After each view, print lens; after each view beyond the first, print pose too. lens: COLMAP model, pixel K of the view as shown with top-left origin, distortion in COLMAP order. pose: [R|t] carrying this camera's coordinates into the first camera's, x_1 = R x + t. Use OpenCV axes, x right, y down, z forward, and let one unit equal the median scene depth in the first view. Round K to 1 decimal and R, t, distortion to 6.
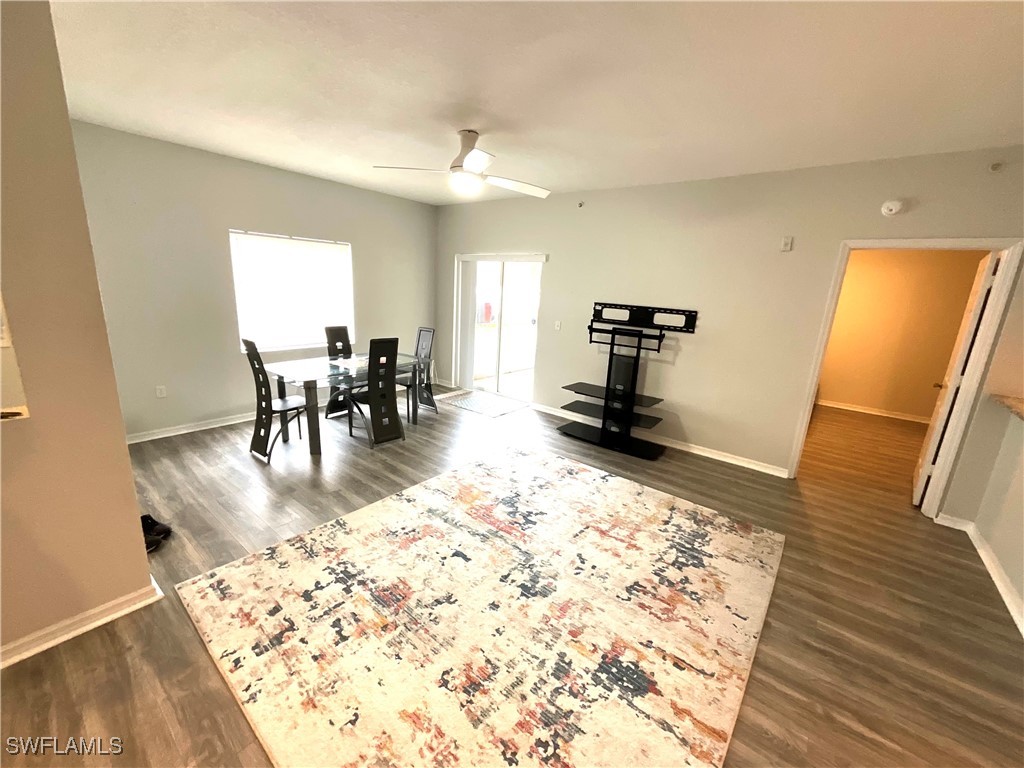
lens RADIAL K [[411.2, 0, 512.0], [0, 411.2, 384.0], [0, 0, 1]] dist [-0.000834, -0.000179]
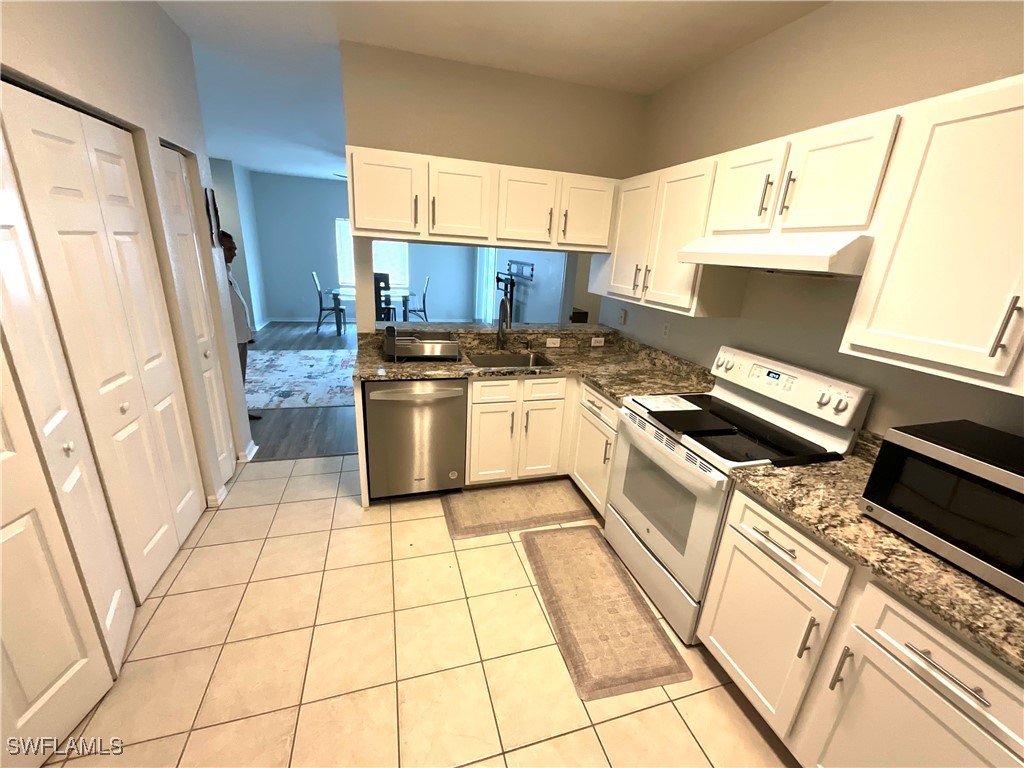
lens RADIAL K [[411.2, 0, 512.0], [0, 411.2, 384.0], [0, 0, 1]] dist [-0.000834, -0.000179]
pose [[0.816765, 0.173562, -0.550247, 2.154206], [-0.151653, 0.984729, 0.085500, 0.181348], [0.556683, 0.013613, 0.830613, -0.236975]]
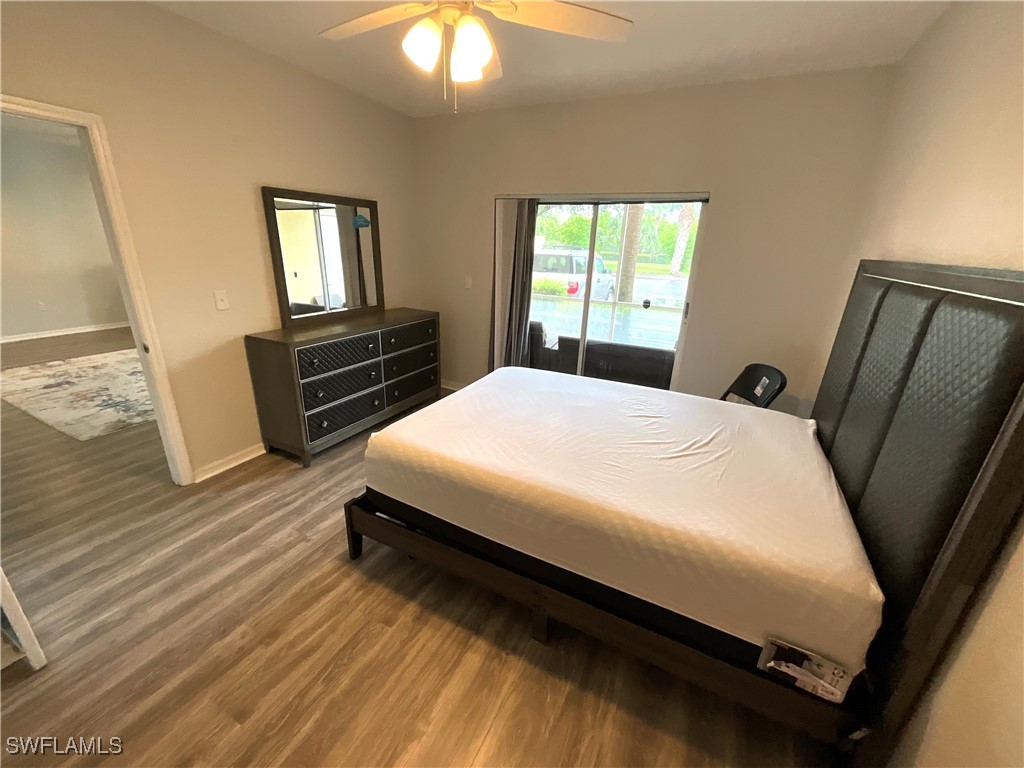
lens RADIAL K [[411.2, 0, 512.0], [0, 411.2, 384.0], [0, 0, 1]] dist [-0.000834, -0.000179]
pose [[0.210403, 0.283123, -0.935720, 2.432955], [-0.258234, 0.939246, 0.226124, -0.418901], [0.942892, 0.194057, 0.270732, 2.249760]]
